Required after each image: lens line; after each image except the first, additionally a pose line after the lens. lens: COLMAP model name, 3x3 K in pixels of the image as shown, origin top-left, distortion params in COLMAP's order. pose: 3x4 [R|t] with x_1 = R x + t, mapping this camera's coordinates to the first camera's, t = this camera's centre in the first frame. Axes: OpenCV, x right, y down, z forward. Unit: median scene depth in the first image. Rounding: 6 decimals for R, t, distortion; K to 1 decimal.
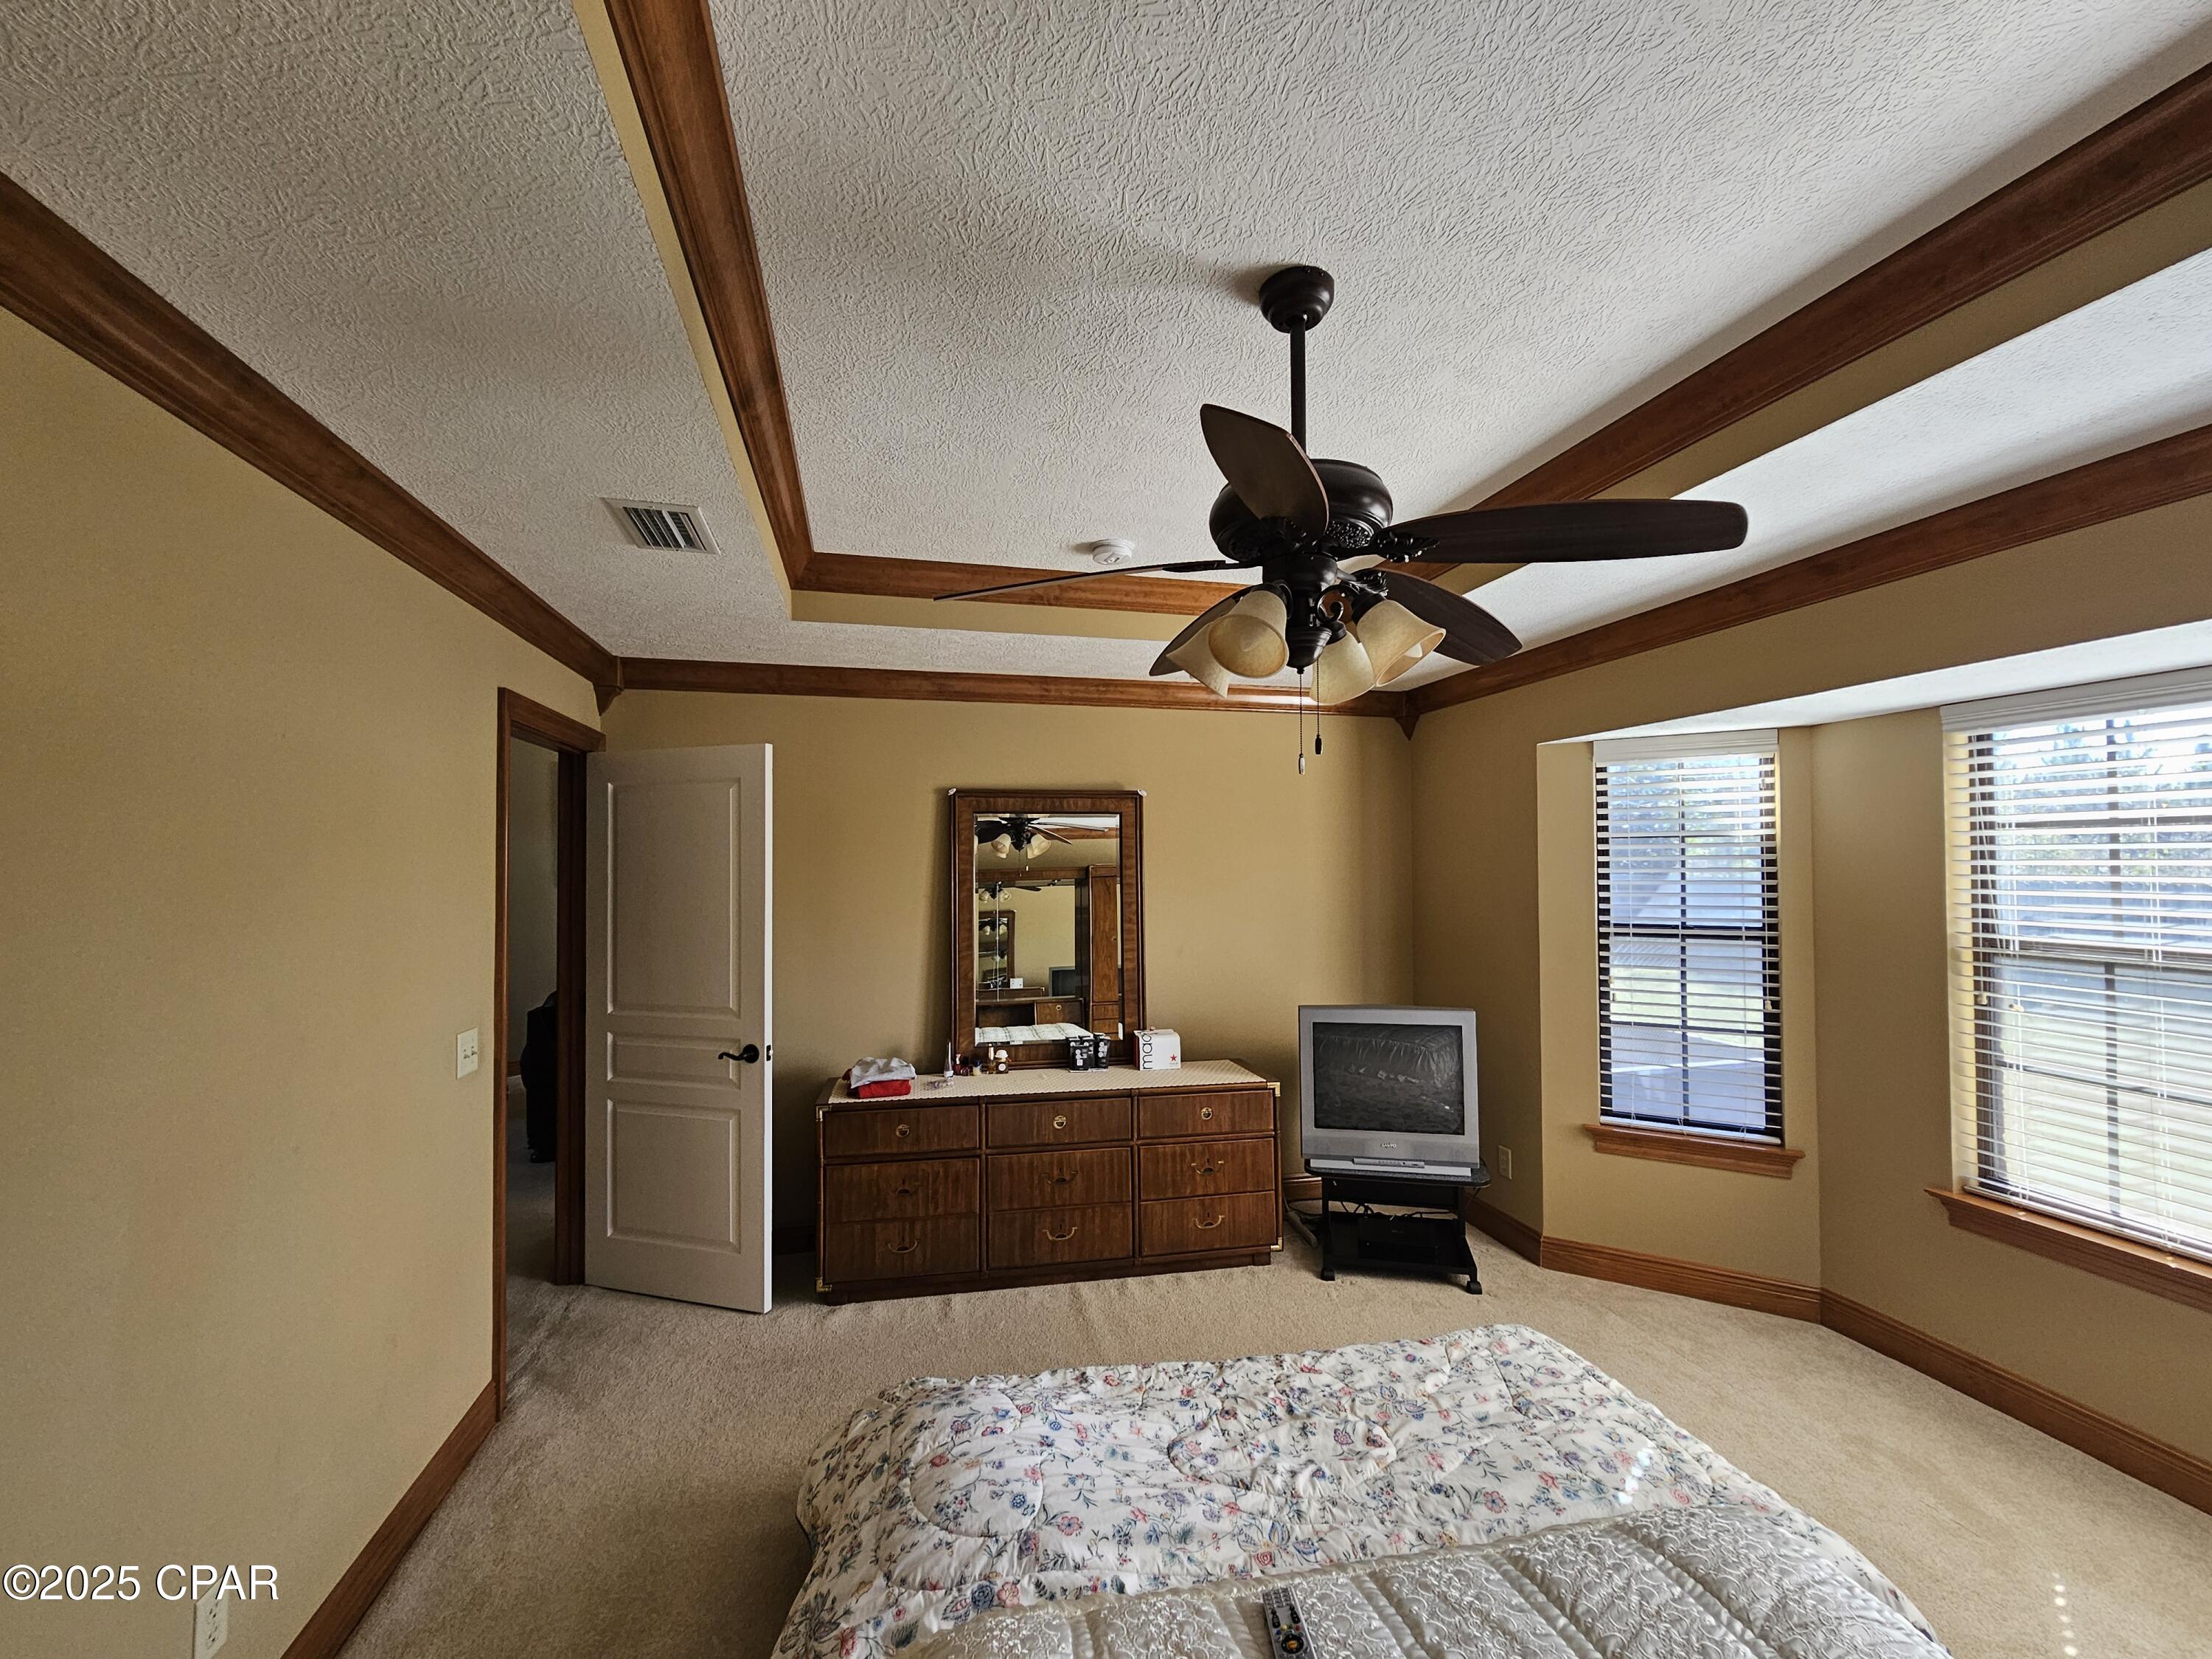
lens RADIAL K [[905.5, 0, 1102.8], [0, 905.5, 843.9], [0, 0, 1]] dist [-0.000850, 0.001716]
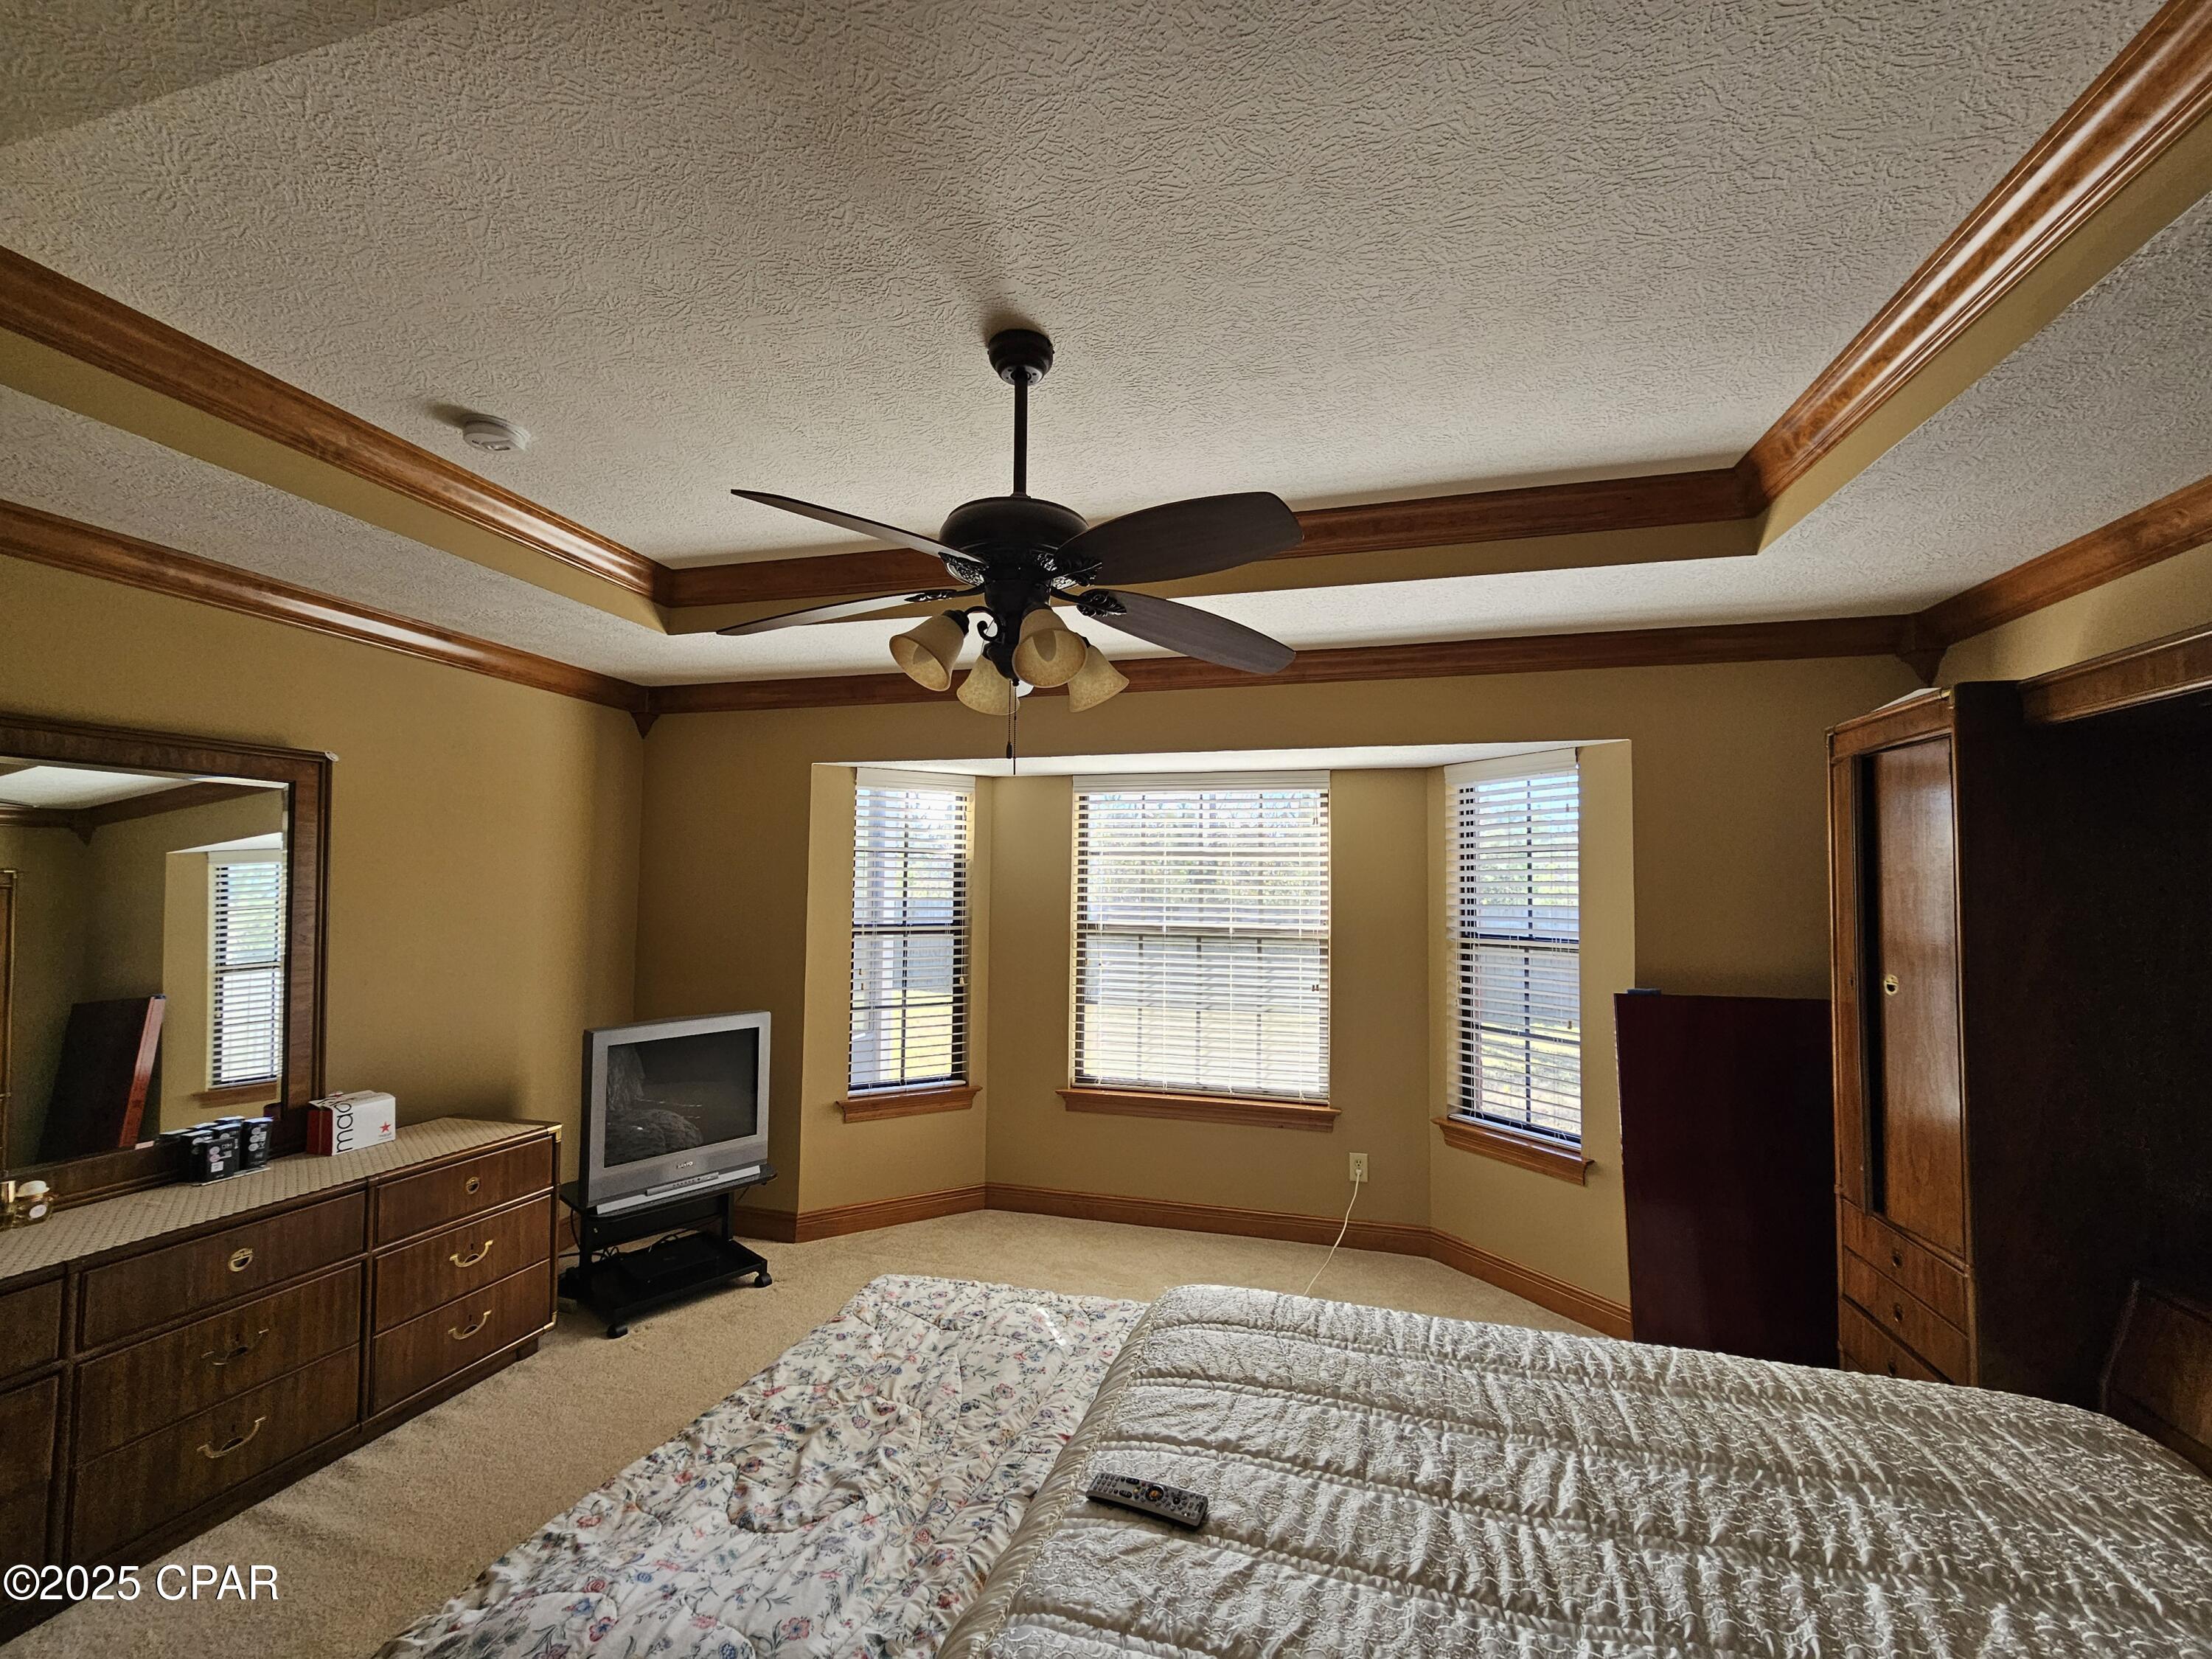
lens RADIAL K [[905.5, 0, 1096.1], [0, 905.5, 844.8], [0, 0, 1]] dist [-0.000850, 0.001716]
pose [[0.482563, 0.051339, 0.874355, -0.333298], [-0.032601, 0.998642, -0.040645, 0.024236], [-0.875254, -0.008891, 0.483581, 0.174857]]
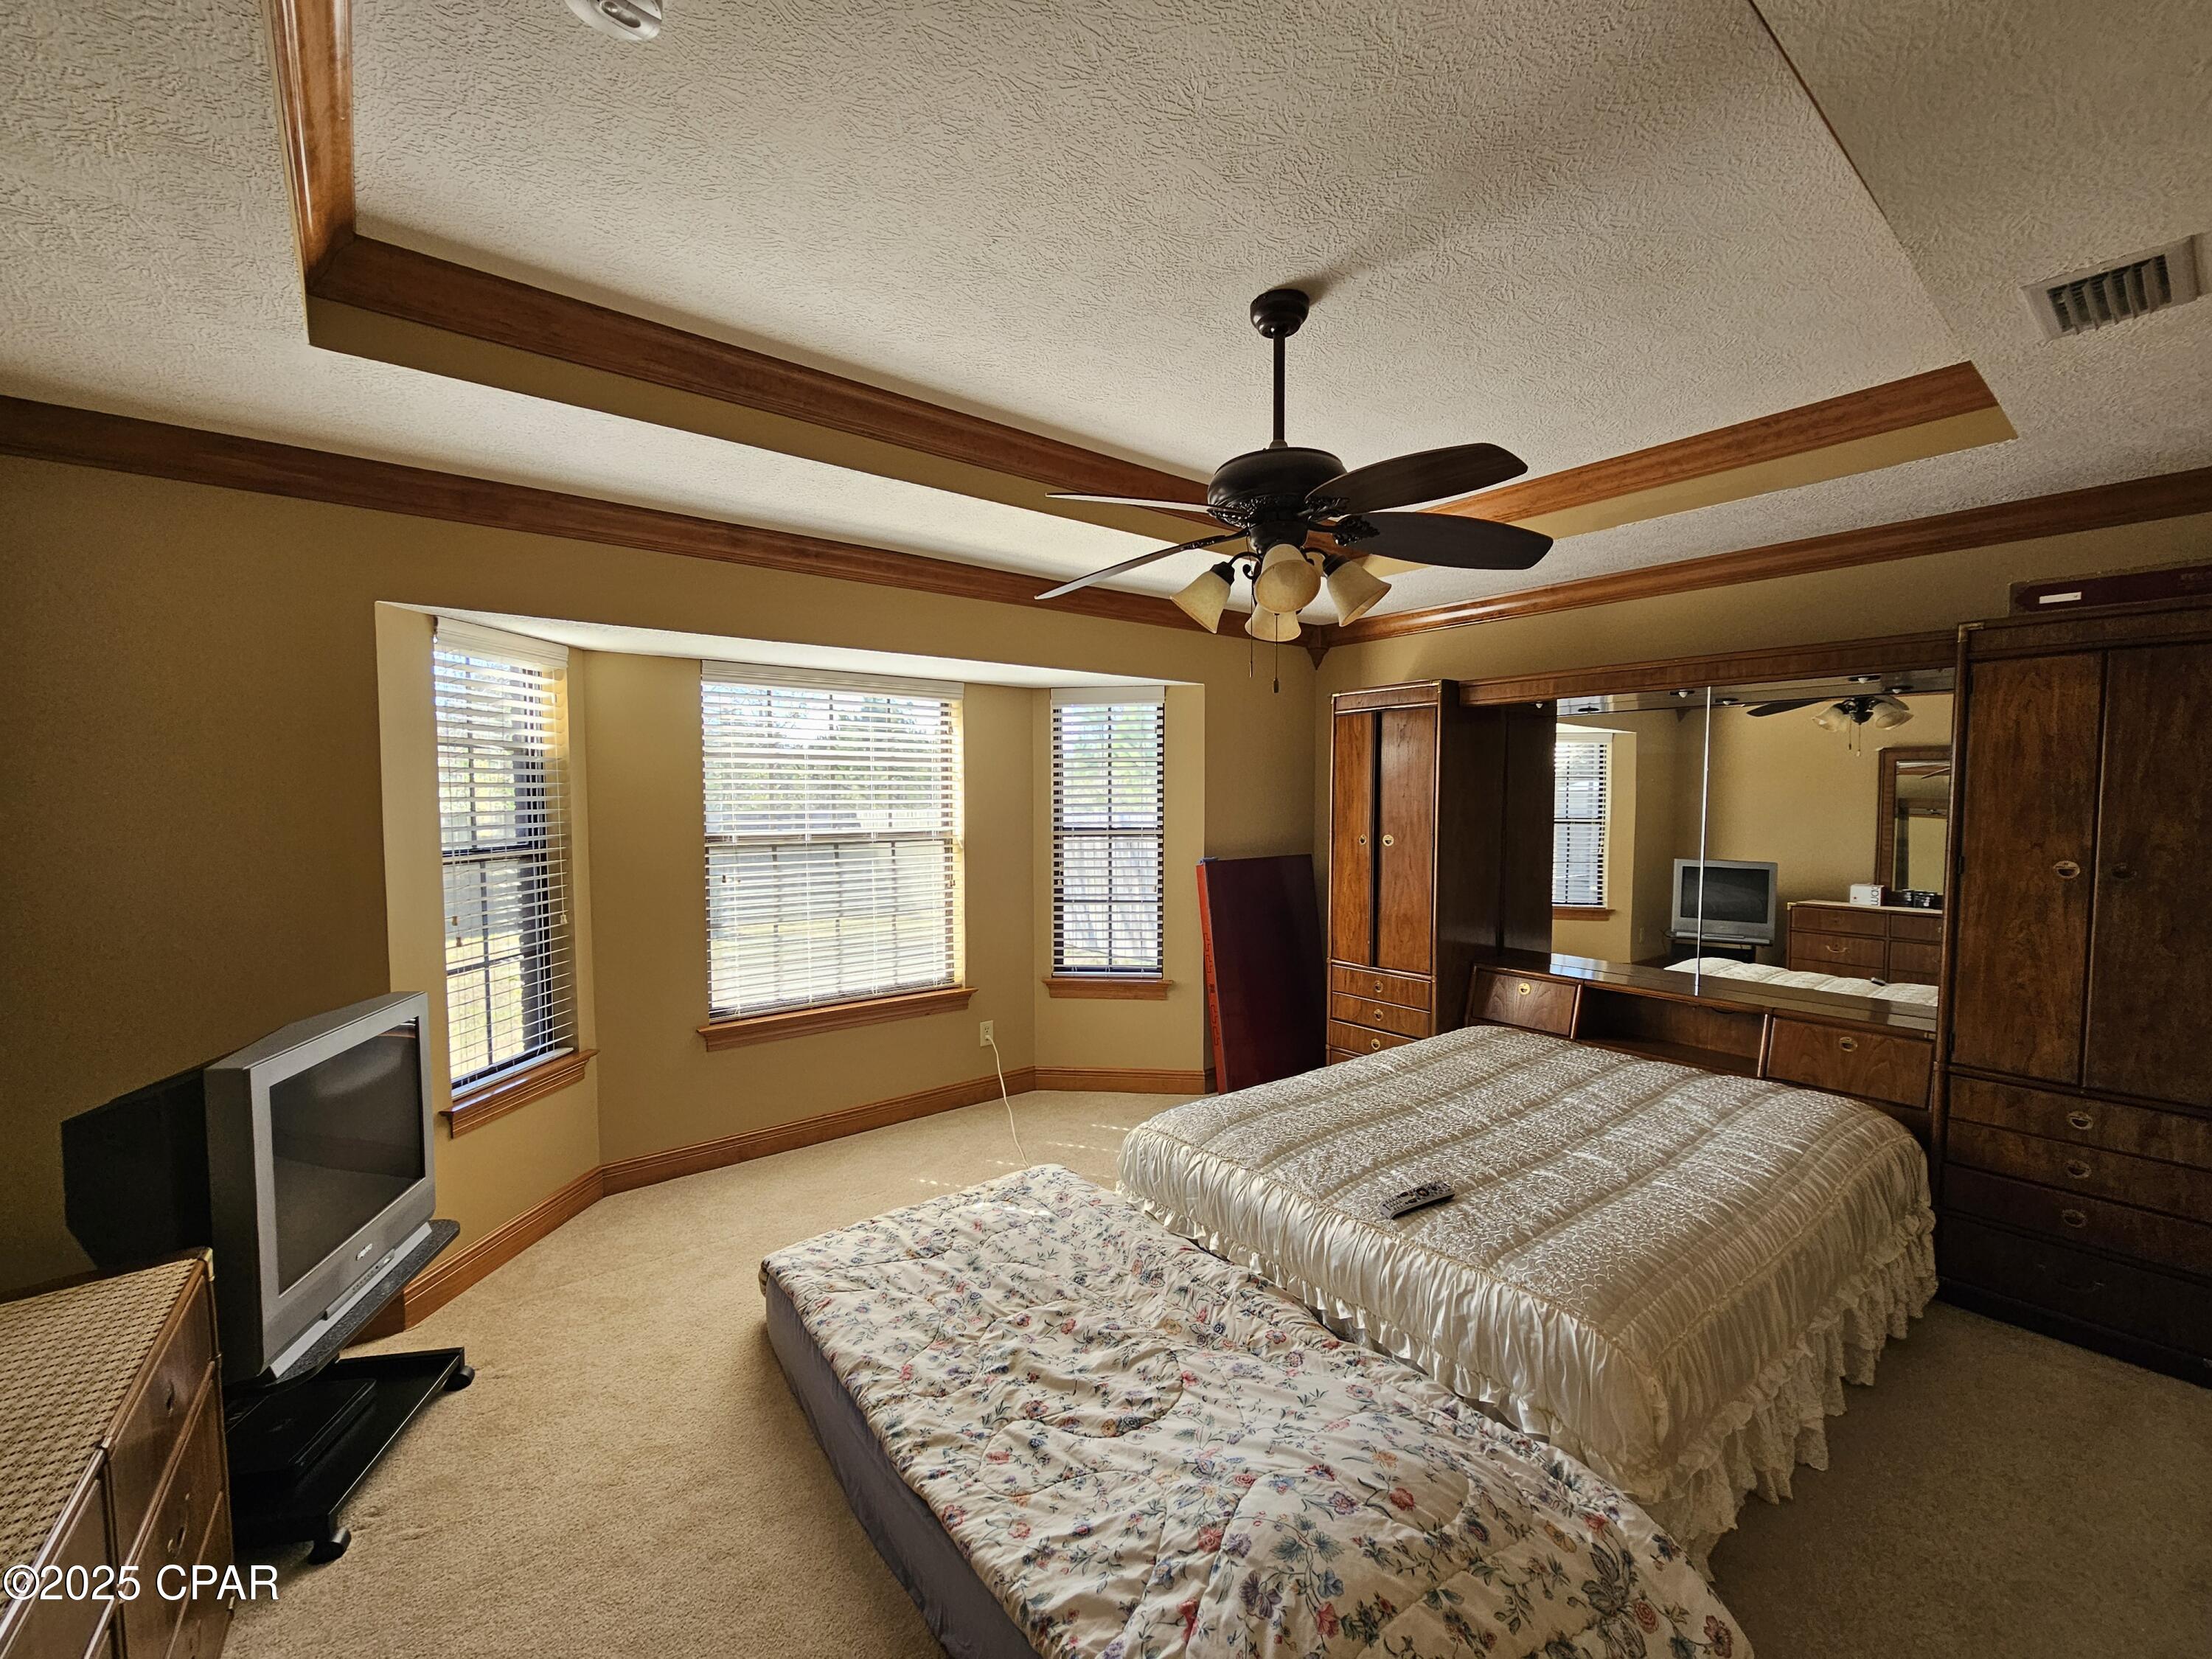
lens RADIAL K [[905.5, 0, 1090.9], [0, 905.5, 846.4], [0, 0, 1]] dist [-0.000850, 0.001716]
pose [[-0.413561, -0.046043, 0.909311, -0.408866], [-0.015761, 0.998933, 0.043413, 0.041068], [-0.910340, 0.003622, -0.413845, 0.843236]]
